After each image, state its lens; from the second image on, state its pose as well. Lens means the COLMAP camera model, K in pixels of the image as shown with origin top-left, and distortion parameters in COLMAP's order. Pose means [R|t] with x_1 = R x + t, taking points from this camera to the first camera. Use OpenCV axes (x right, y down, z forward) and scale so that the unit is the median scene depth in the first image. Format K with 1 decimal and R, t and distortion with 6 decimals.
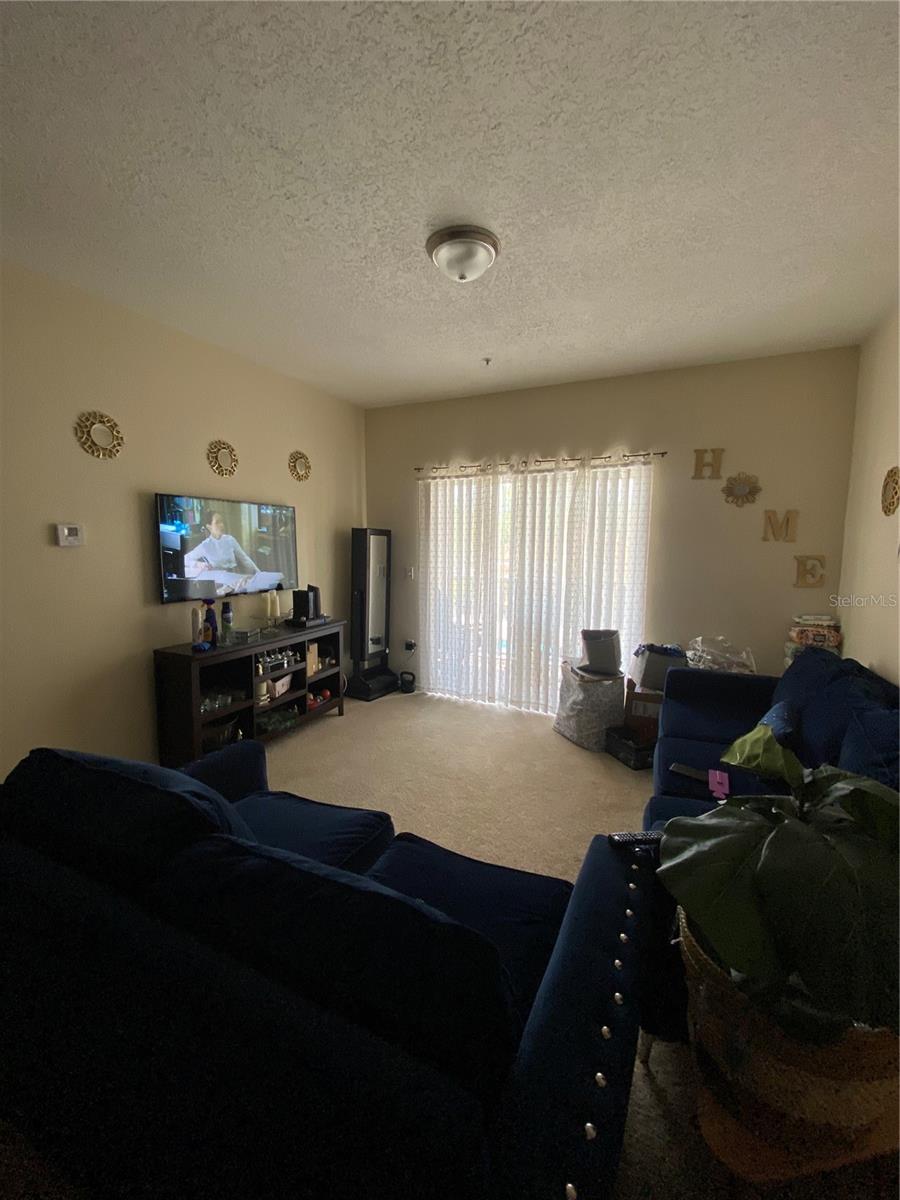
lens RADIAL K [[487.6, 0, 426.9], [0, 487.6, 594.8], [0, 0, 1]] dist [-0.001453, -0.014588]
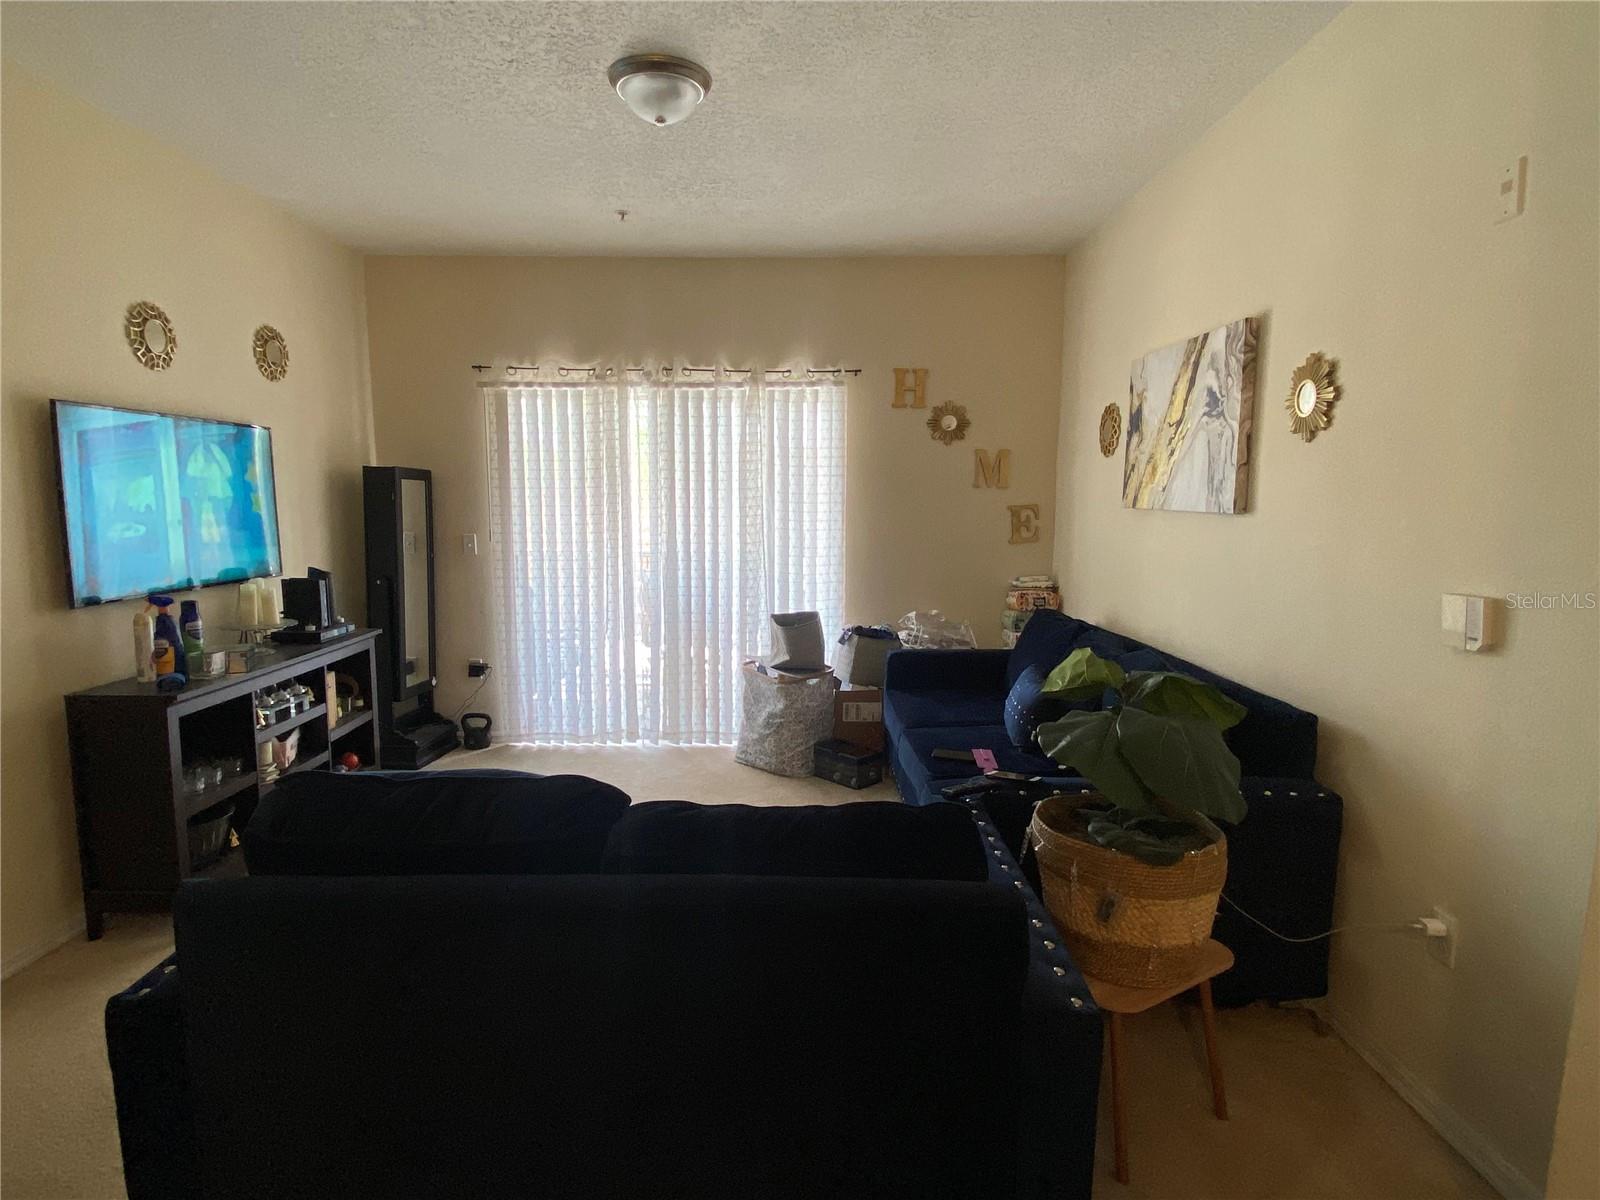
lens RADIAL K [[867.3, 0, 800.0], [0, 867.3, 600.0], [0, 0, 1]] dist [0.003117, -0.000677]
pose [[0.889540, -0.056940, 0.453294, -0.203168], [0.051946, 0.998374, 0.023471, 0.022626], [-0.453894, 0.002668, 0.891052, -0.135715]]
